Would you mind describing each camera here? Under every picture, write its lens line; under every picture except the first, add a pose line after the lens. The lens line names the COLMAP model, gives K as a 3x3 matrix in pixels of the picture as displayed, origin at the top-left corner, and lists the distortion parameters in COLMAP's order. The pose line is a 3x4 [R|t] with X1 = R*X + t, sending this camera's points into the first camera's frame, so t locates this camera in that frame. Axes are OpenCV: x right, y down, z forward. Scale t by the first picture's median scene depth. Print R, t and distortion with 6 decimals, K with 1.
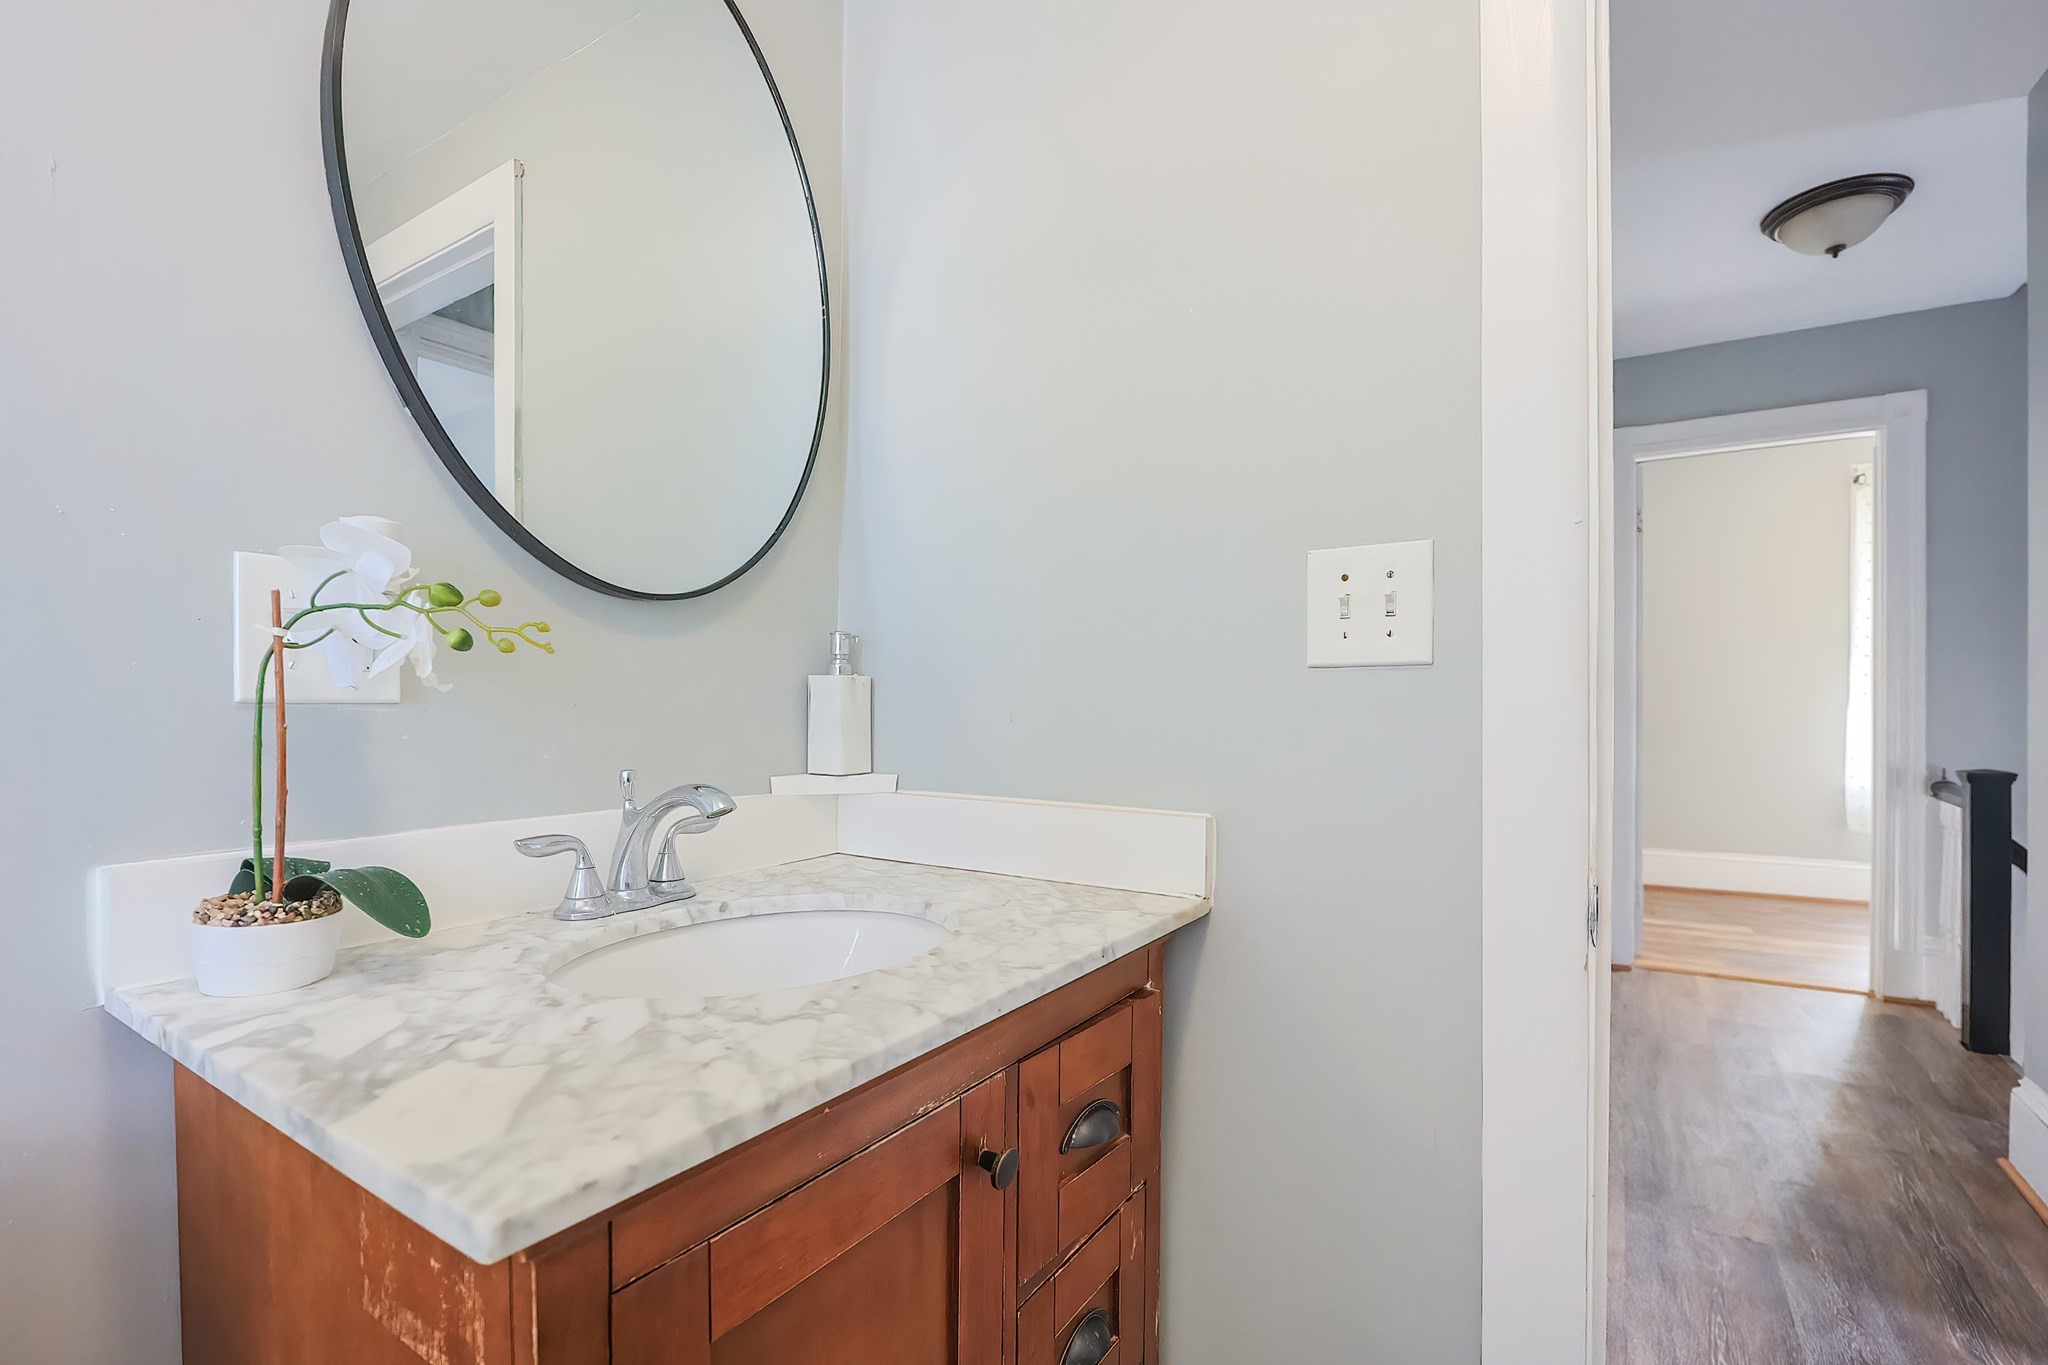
lens RADIAL K [[933.7, 0, 1024.0], [0, 933.7, 682.5], [0, 0, 1]] dist [-0.001230, -0.000113]
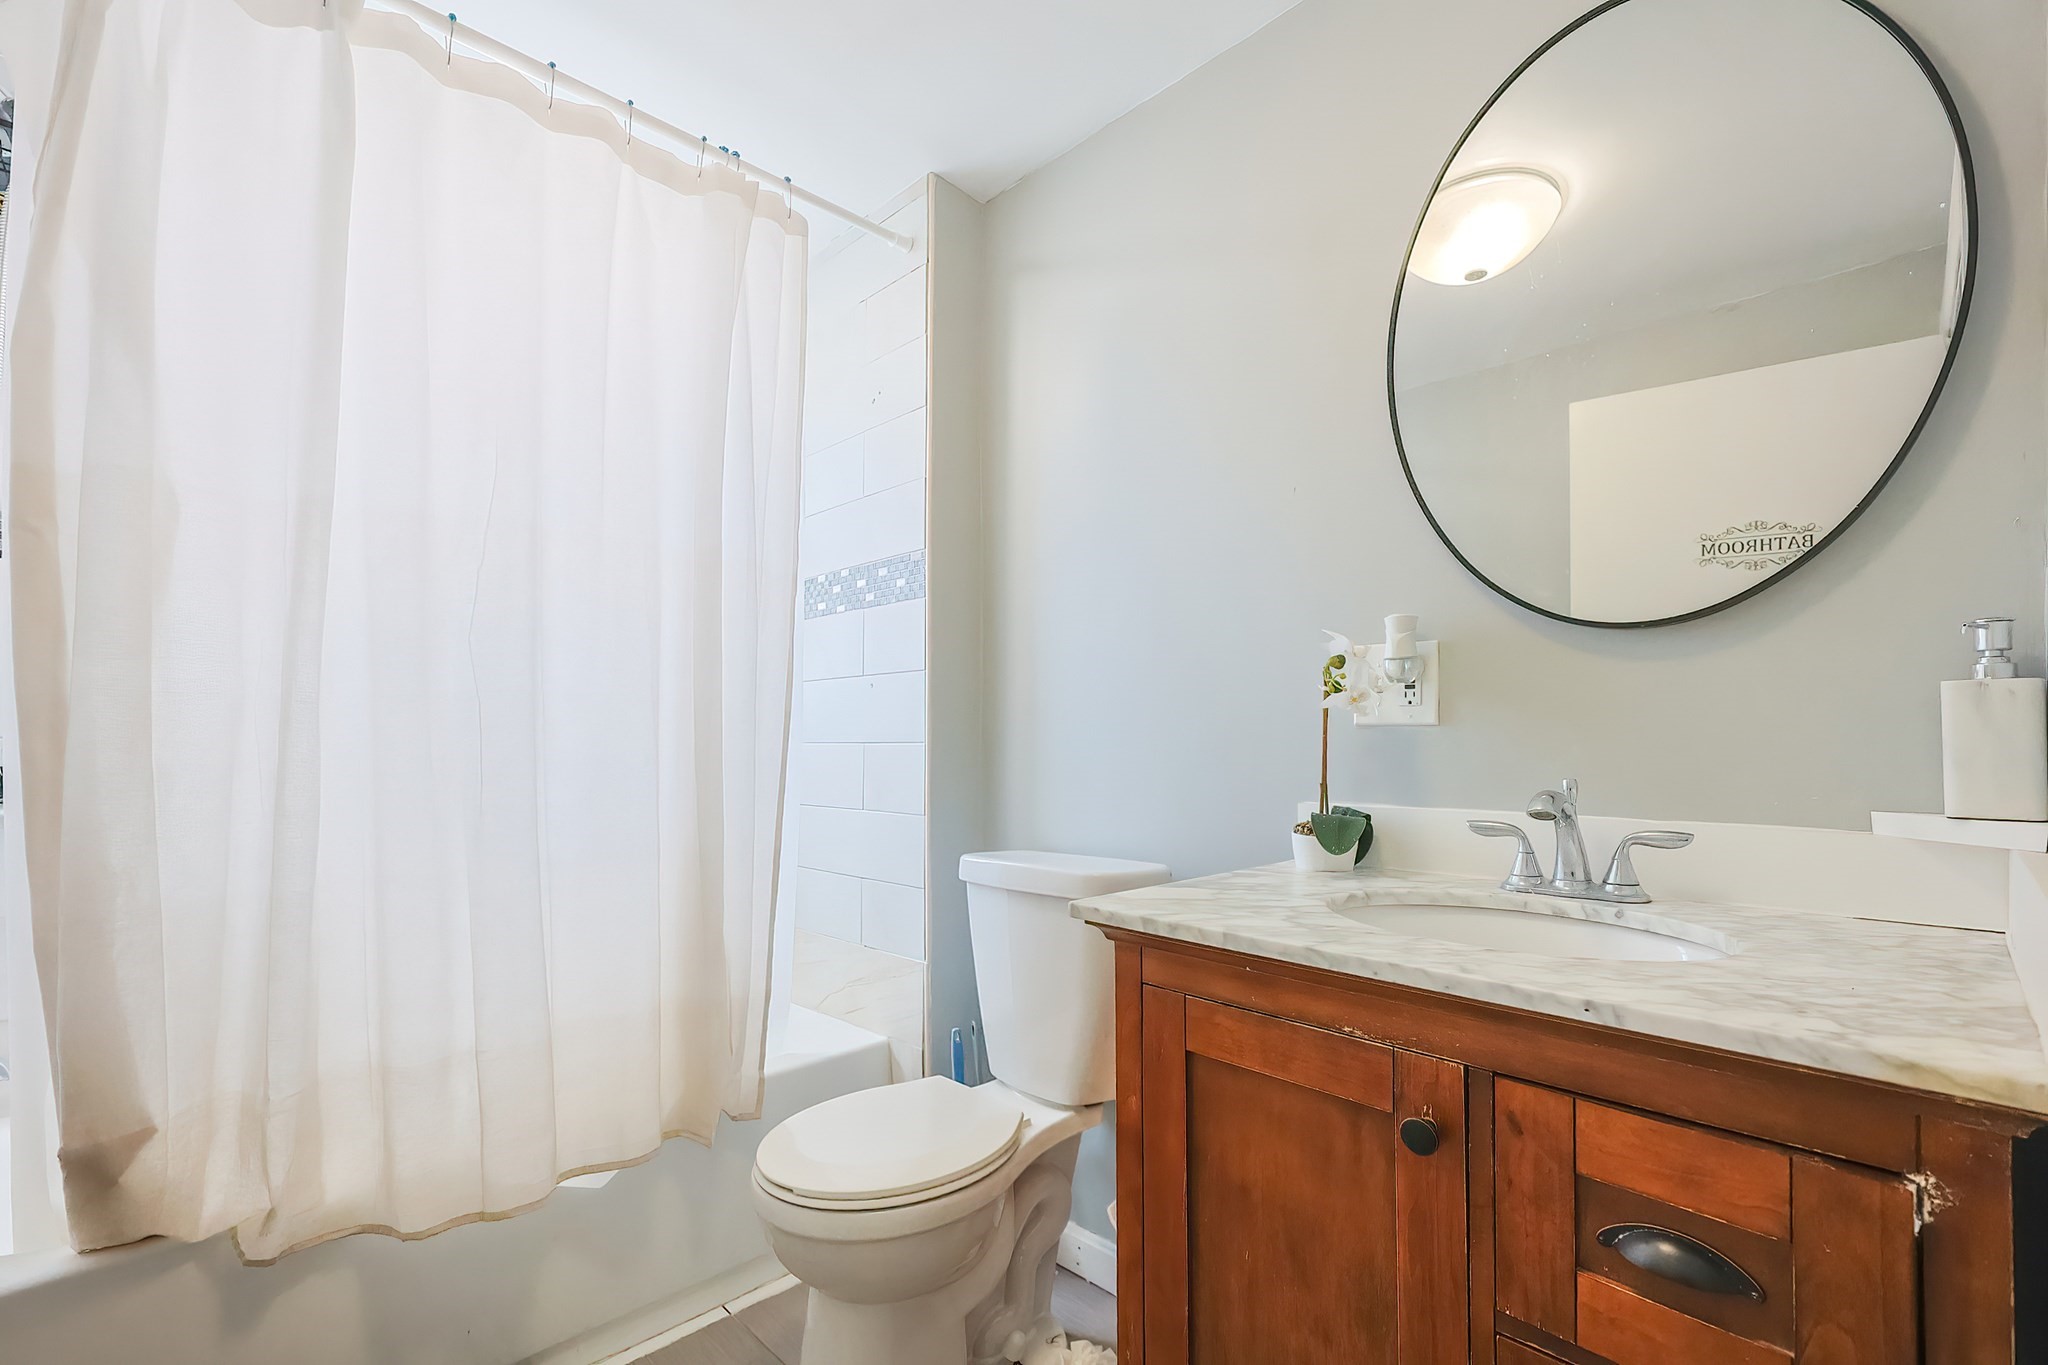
lens RADIAL K [[867.6, 0, 1034.9], [0, 867.6, 667.2], [0, 0, 1]] dist [0.000764, 0.000138]
pose [[-0.205025, -0.085983, -0.974973, 0.967410], [0.013443, 0.995792, -0.090647, 0.051995], [0.978664, -0.031692, -0.203007, 0.683550]]
